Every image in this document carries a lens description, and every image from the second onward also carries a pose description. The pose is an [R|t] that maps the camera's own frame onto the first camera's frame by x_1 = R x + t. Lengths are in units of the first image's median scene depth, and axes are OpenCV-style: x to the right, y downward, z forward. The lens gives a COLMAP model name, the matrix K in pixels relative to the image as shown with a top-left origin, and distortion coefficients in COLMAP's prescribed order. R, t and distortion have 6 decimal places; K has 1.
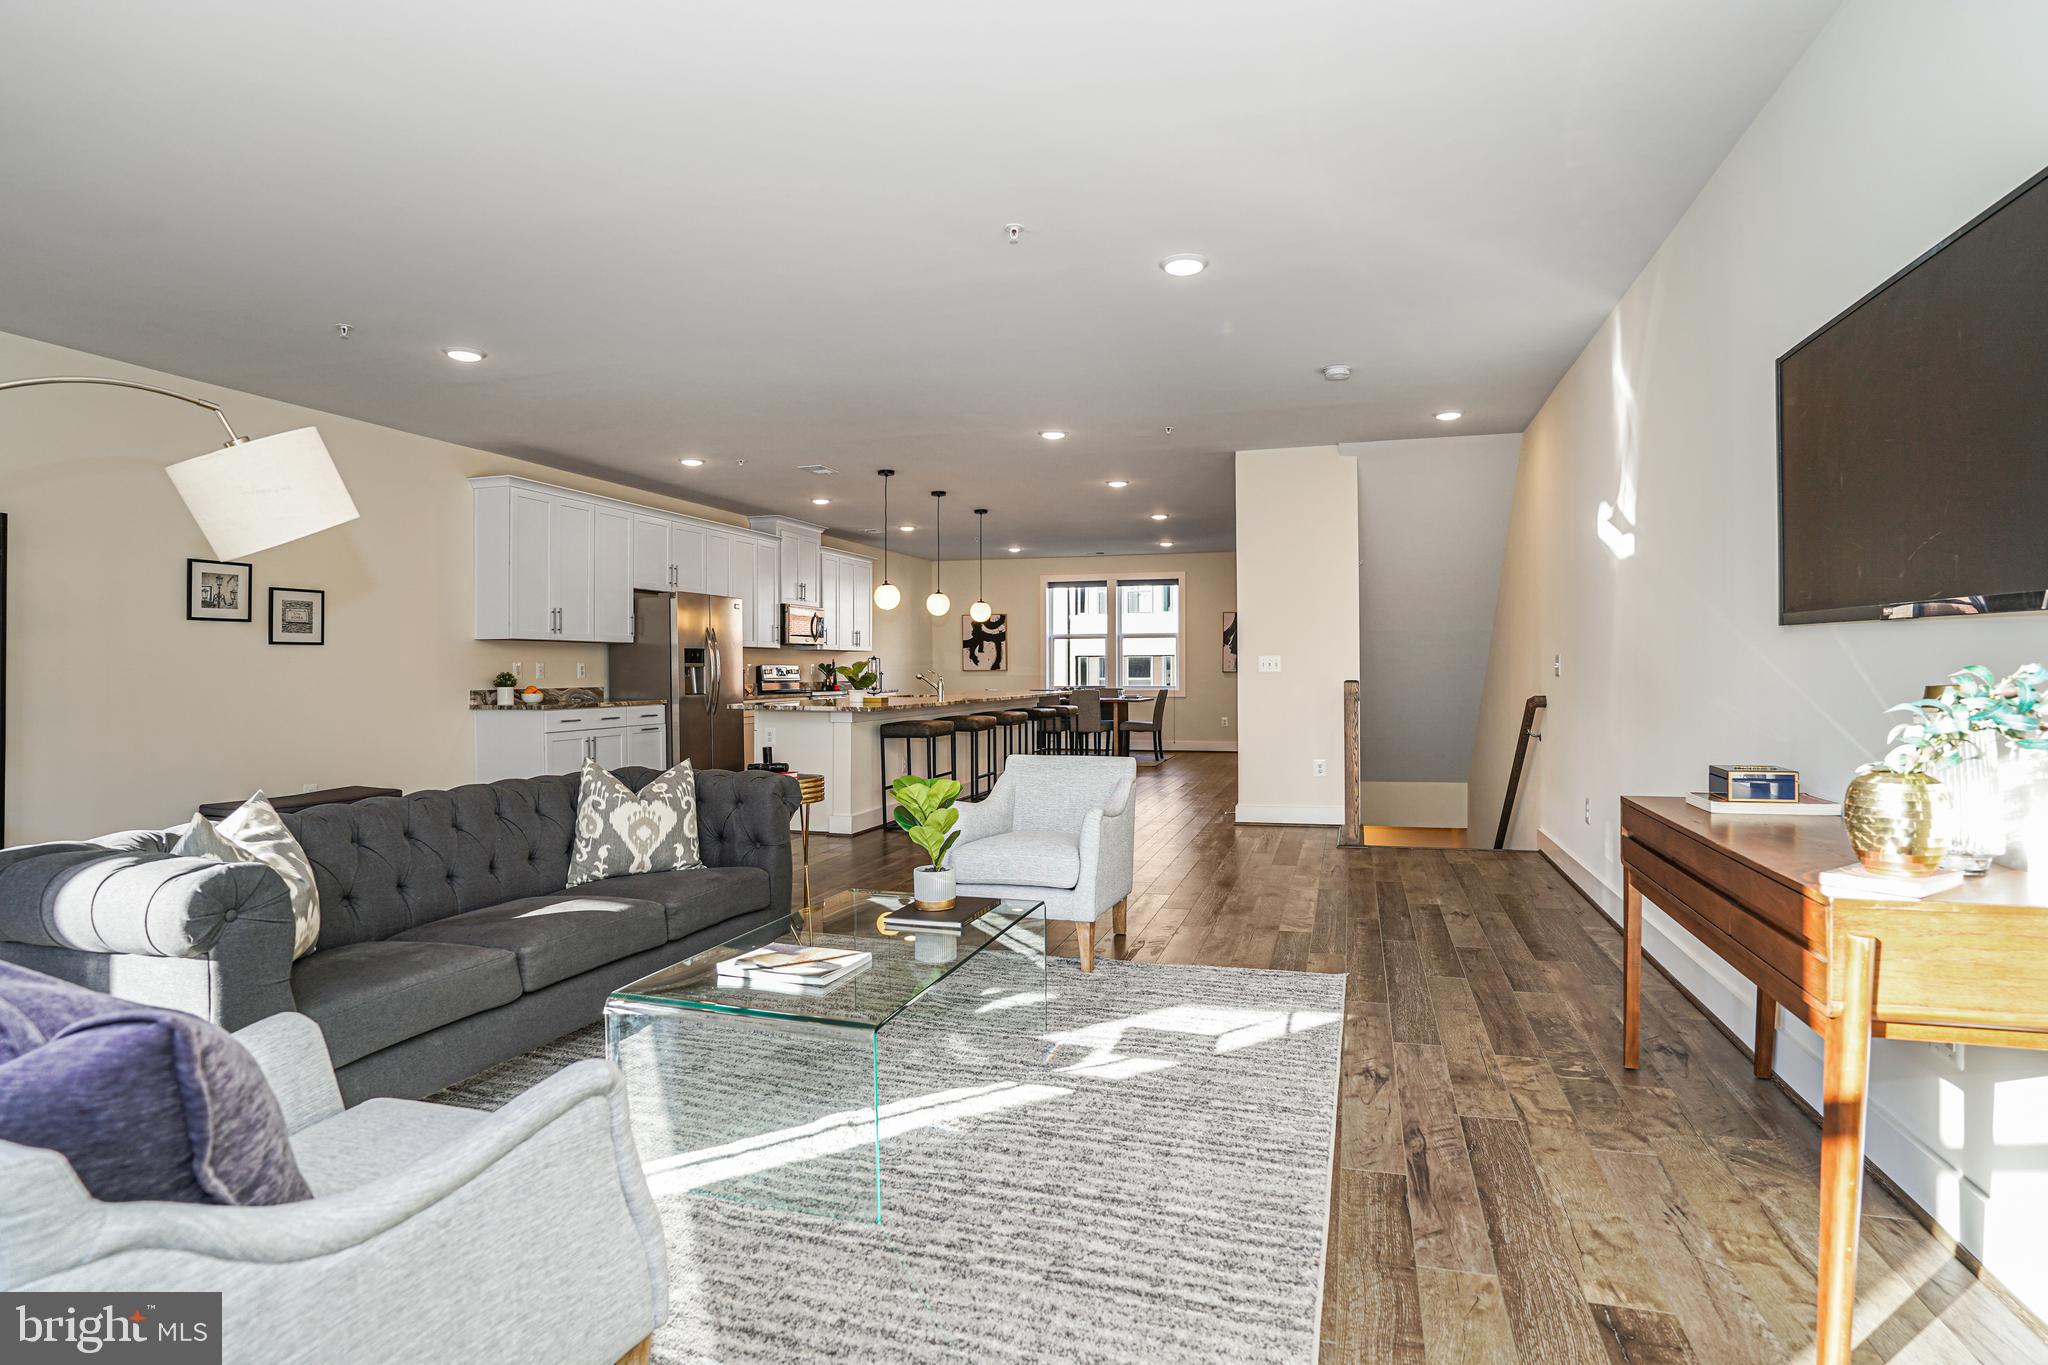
lens RADIAL K [[1020.3, 0, 1061.5], [0, 1020.3, 648.2], [0, 0, 1]] dist [-0.053622, -0.000032]
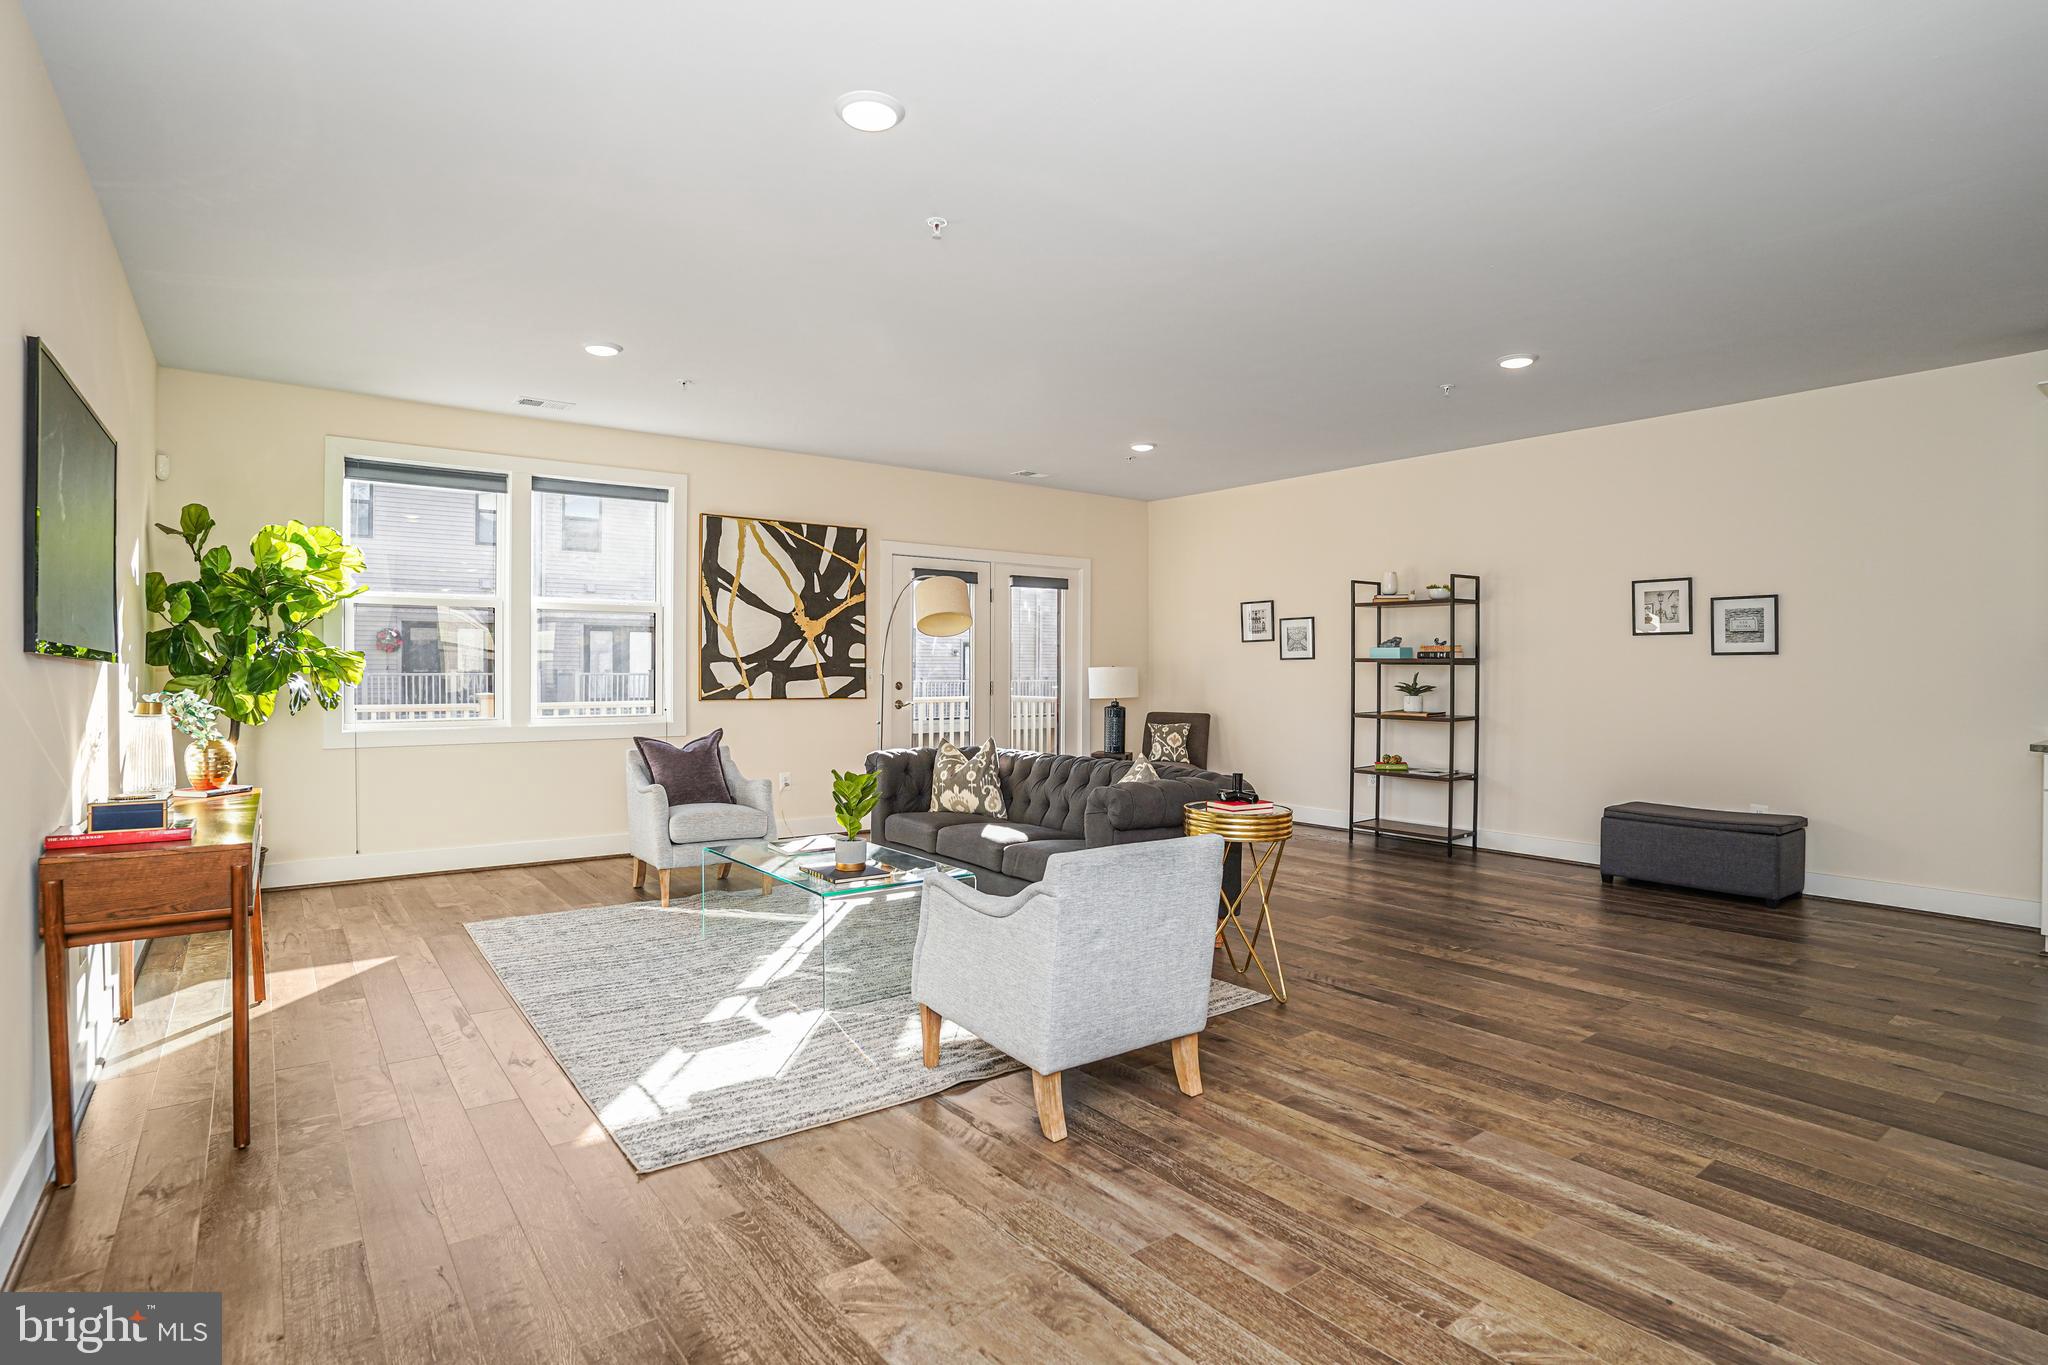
lens RADIAL K [[1040.5, 0, 1026.0], [0, 1040.5, 675.0], [0, 0, 1]] dist [-0.120164, 0.072867]
pose [[-0.596494, 0.008962, -0.802567, 0.236227], [0.016562, 0.999862, -0.001144, 0.003340], [0.802447, -0.013974, -0.596560, 0.579635]]
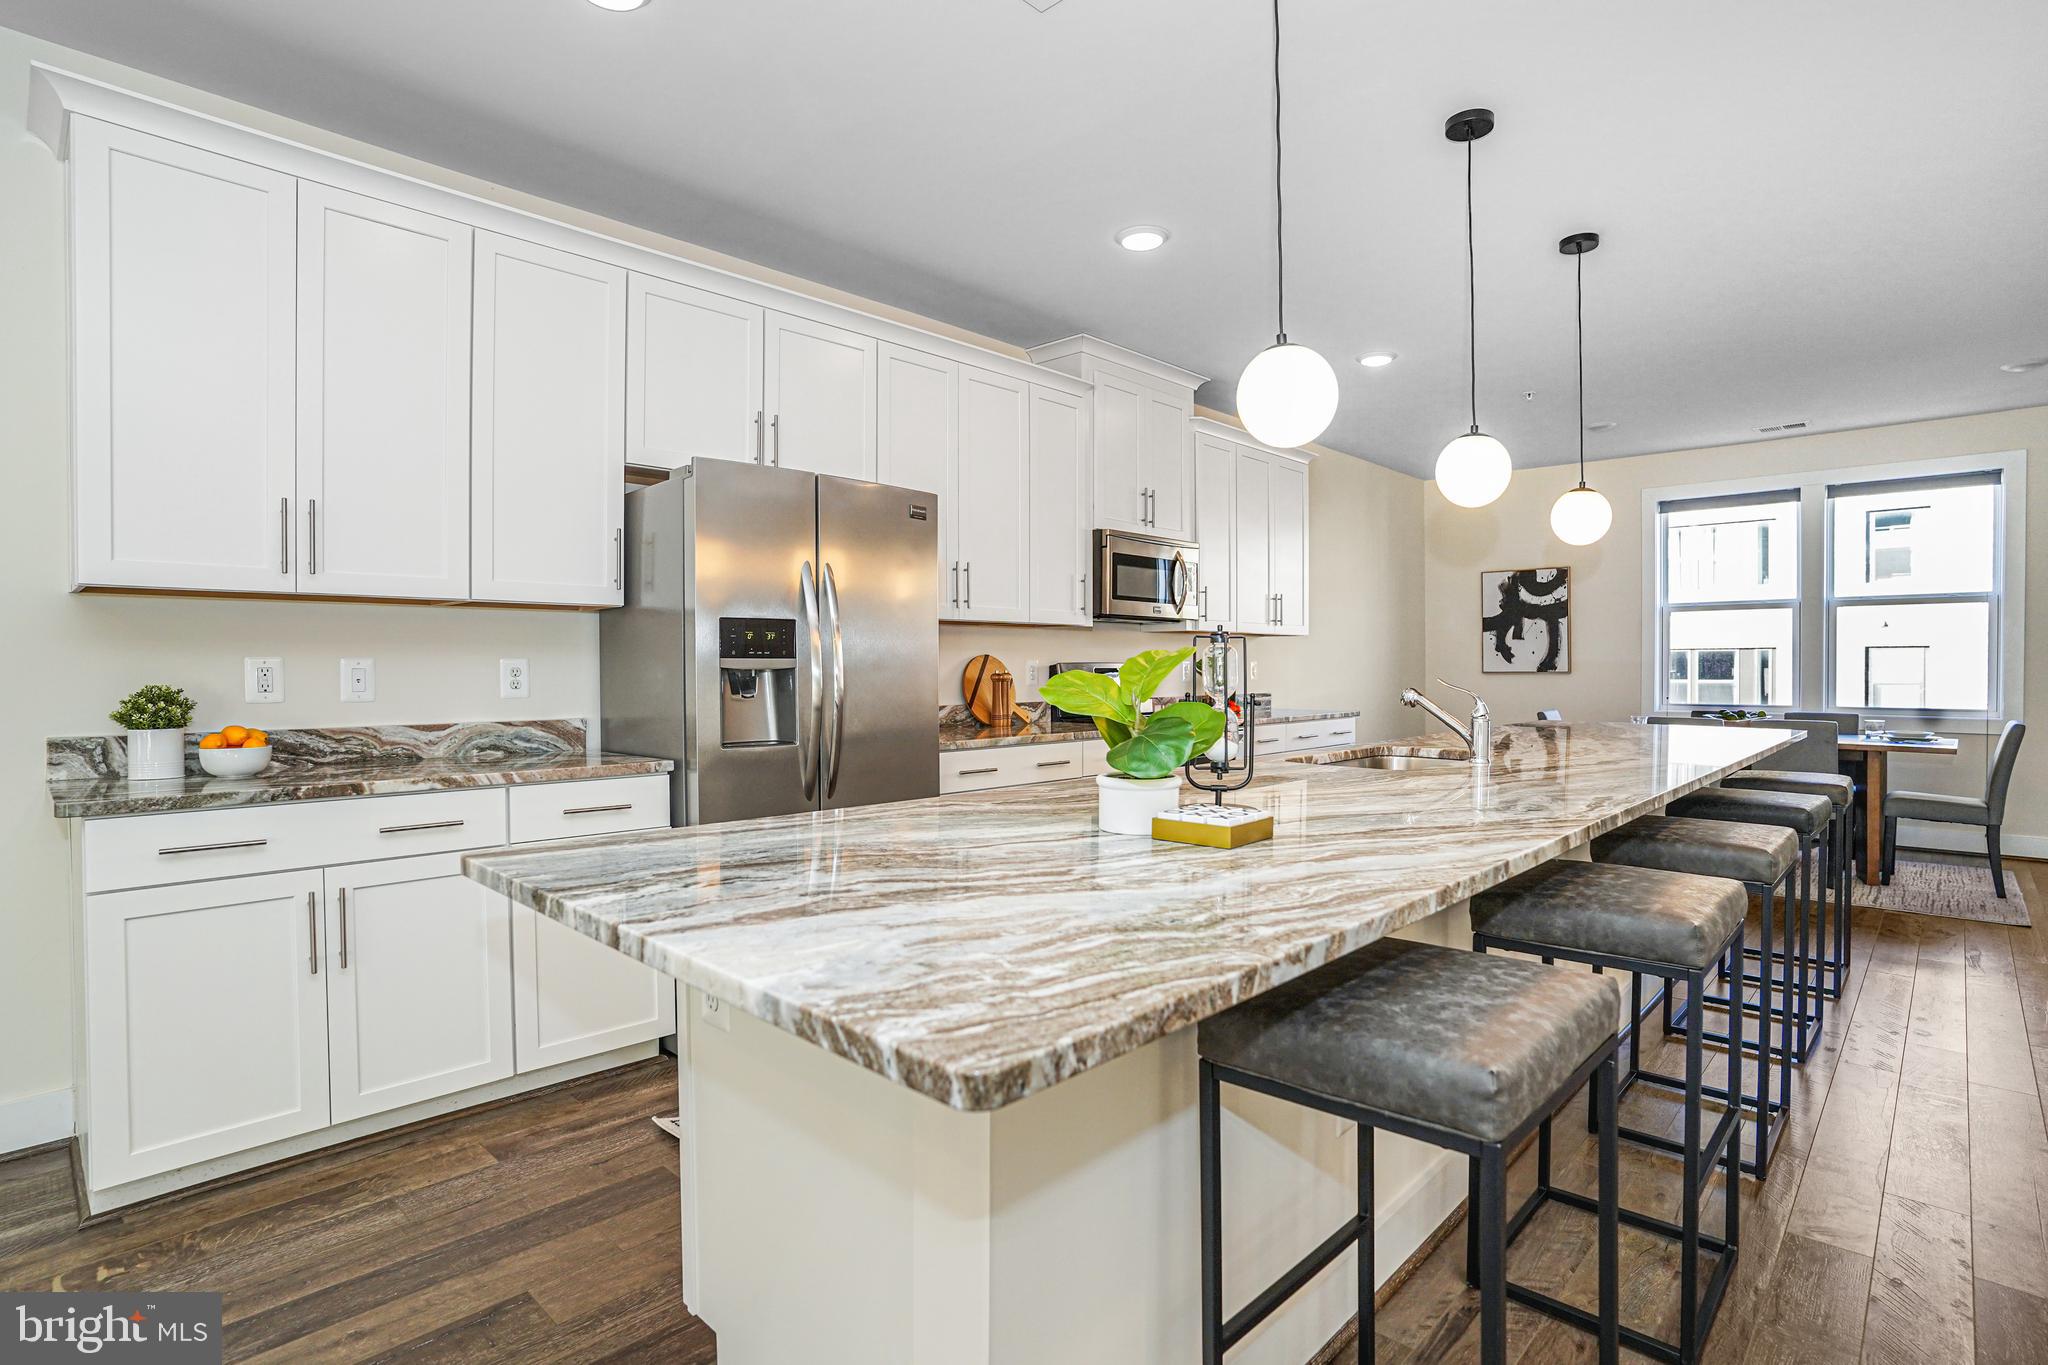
lens RADIAL K [[1007.3, 0, 1028.0], [0, 1007.3, 677.7], [0, 0, 1]] dist [-0.082044, 0.037654]
pose [[0.883211, 0.007341, -0.468919, -0.089126], [0.008016, 0.999495, 0.030746, 0.008970], [0.468908, -0.030914, 0.882706, 0.587540]]
